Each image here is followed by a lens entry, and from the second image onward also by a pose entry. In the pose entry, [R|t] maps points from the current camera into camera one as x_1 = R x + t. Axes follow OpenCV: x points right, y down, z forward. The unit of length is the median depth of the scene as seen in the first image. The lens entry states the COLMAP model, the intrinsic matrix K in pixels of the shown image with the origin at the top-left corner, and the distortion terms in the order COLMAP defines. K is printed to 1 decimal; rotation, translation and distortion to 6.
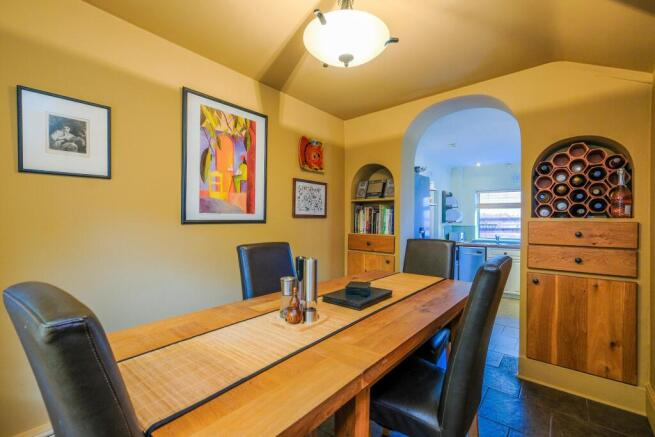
lens RADIAL K [[283.6, 0, 330.9], [0, 283.6, 218.8], [0, 0, 1]] dist [-0.000212, -0.000267]
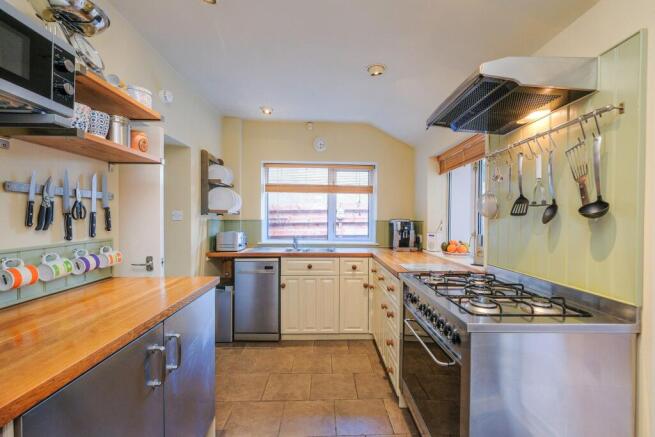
lens RADIAL K [[283.6, 0, 330.9], [0, 283.6, 218.8], [0, 0, 1]] dist [-0.000212, -0.000267]
pose [[0.761392, -0.006442, 0.648260, 0.237188], [-0.004001, 0.999885, 0.014636, 0.013593], [-0.648280, -0.013738, 0.761278, 0.461815]]
